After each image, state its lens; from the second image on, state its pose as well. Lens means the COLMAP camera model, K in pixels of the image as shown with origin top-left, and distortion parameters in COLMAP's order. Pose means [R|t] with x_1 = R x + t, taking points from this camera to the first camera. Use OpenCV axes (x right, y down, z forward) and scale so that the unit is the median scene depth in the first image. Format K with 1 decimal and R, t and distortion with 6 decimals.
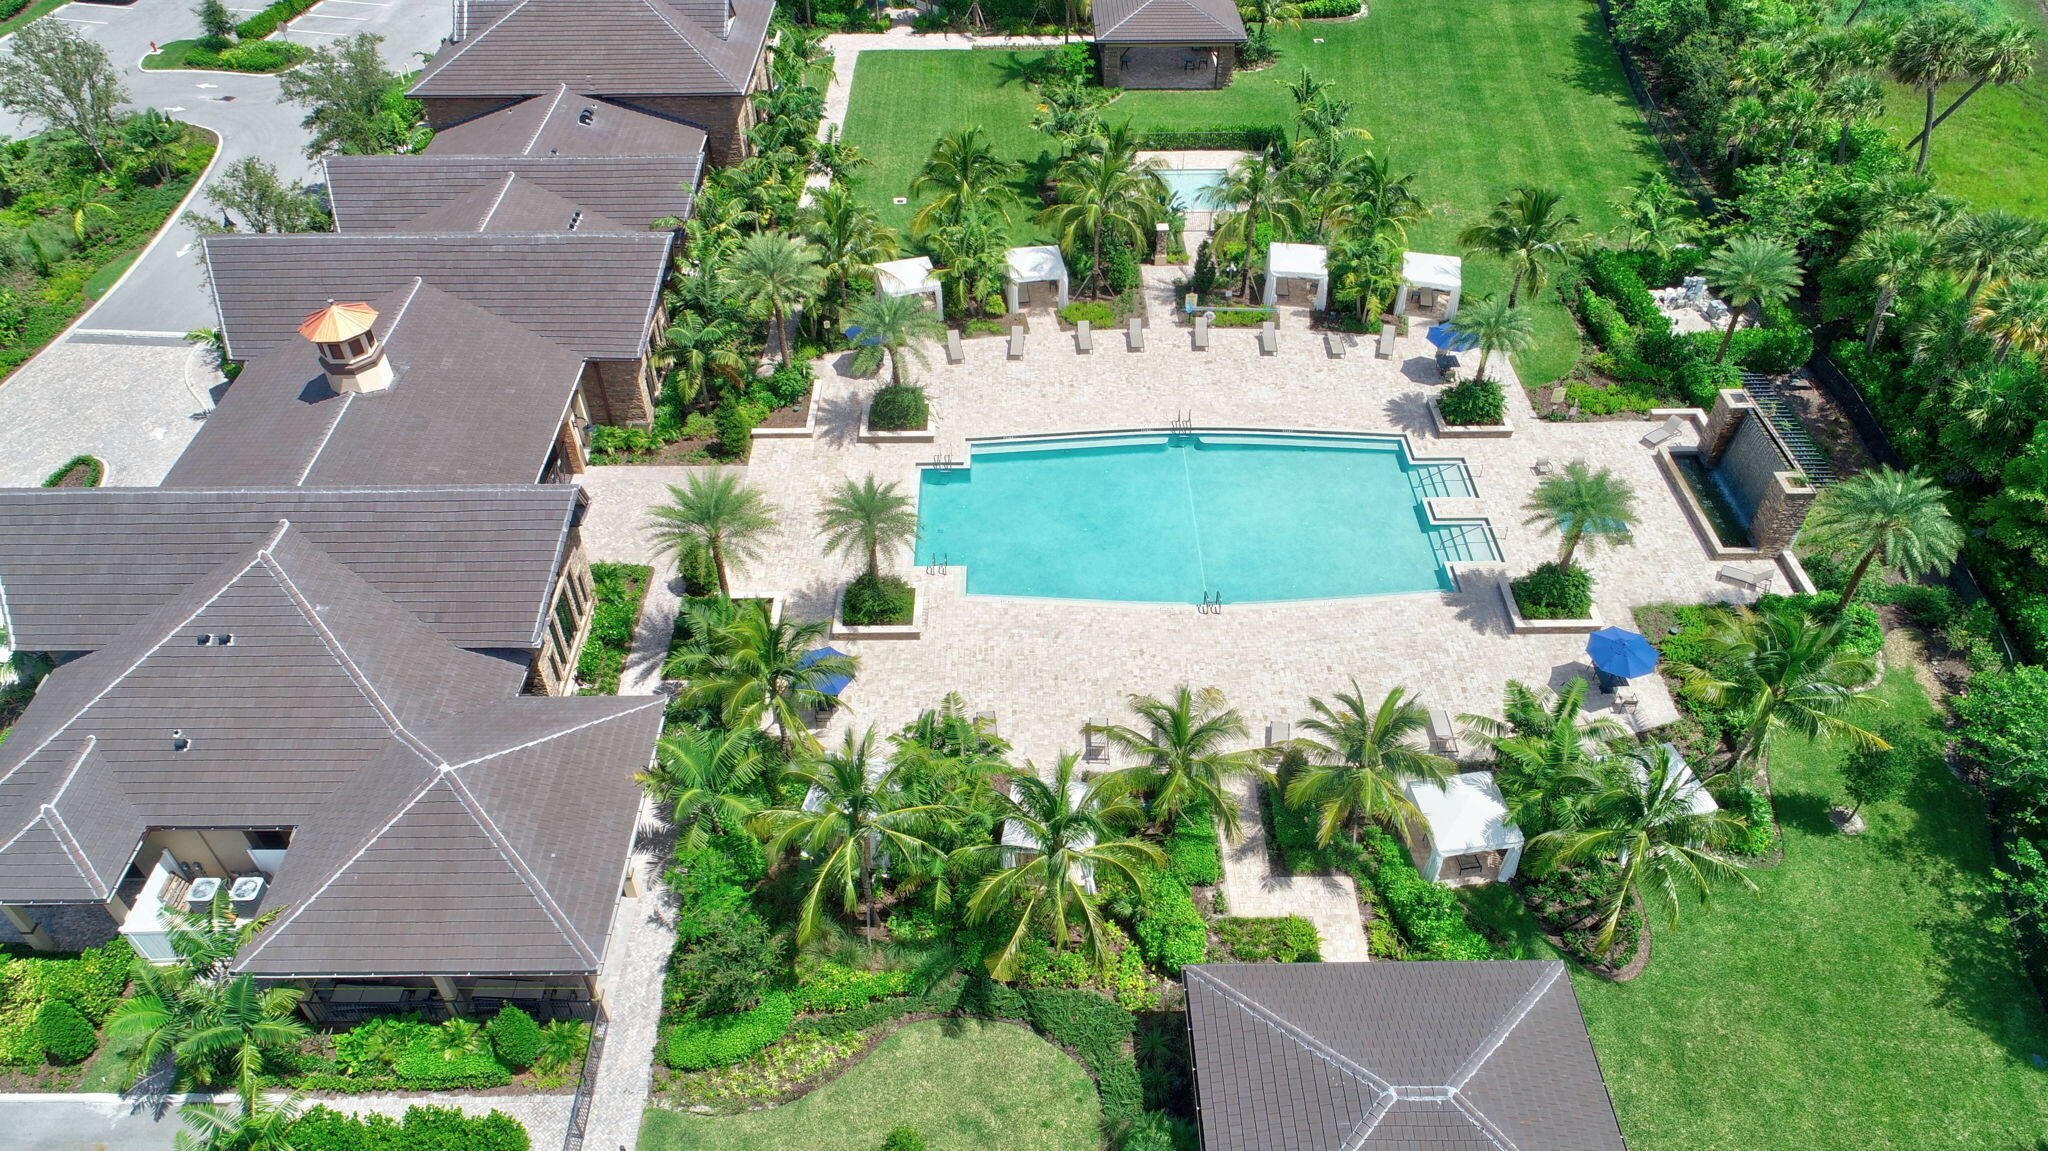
lens RADIAL K [[1377.5, 0, 1023.5], [0, 1377.5, 583.7], [0, 0, 1]] dist [-0.004005, 0.002403]
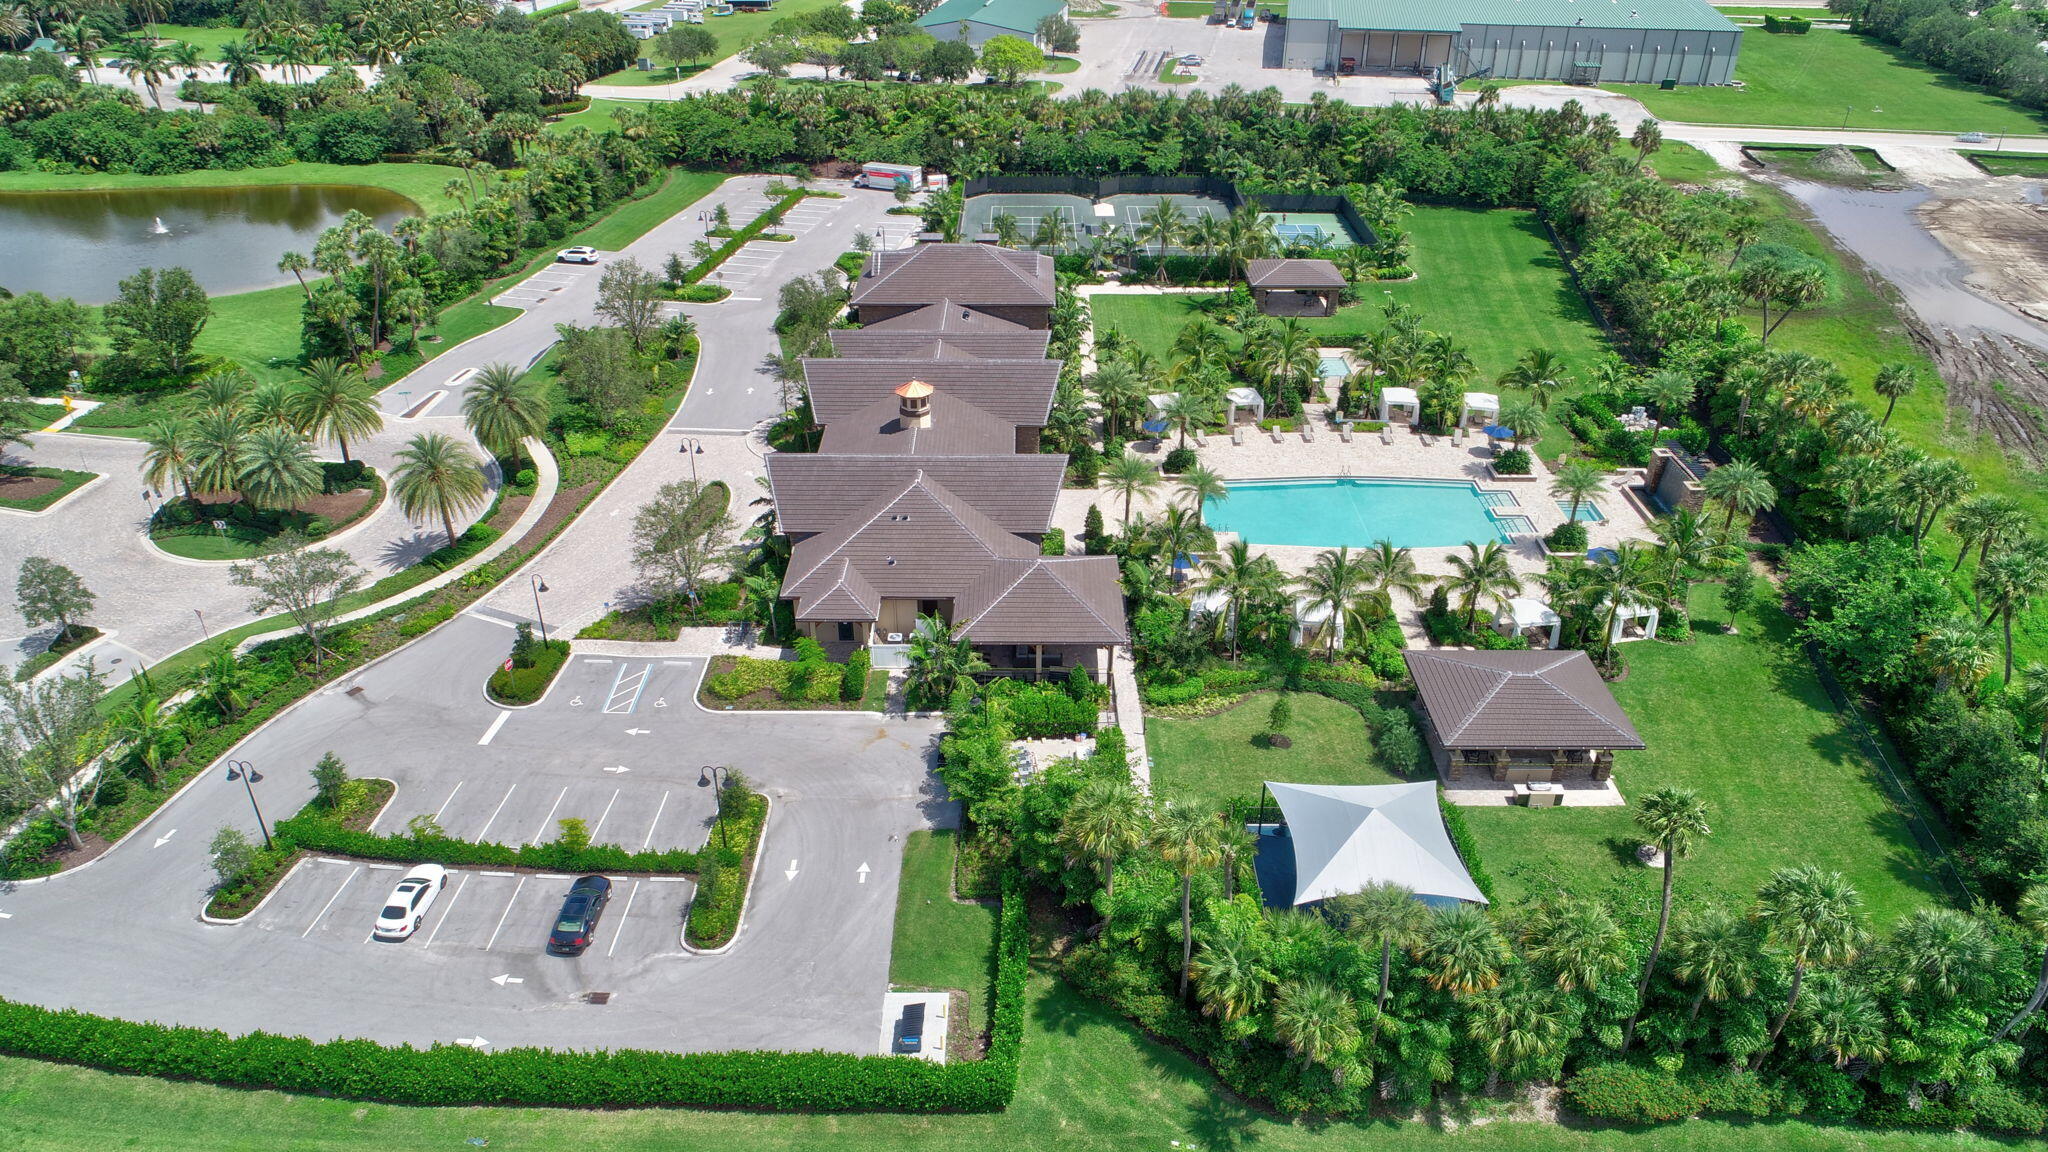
lens RADIAL K [[1377.5, 0, 1023.5], [0, 1377.5, 584.2], [0, 0, 1]] dist [-0.004005, 0.002403]
pose [[0.999934, 0.010476, -0.004763, -0.258755], [-0.011252, 0.976786, -0.213923, 0.366480], [0.002411, 0.213962, 0.976839, -0.612067]]
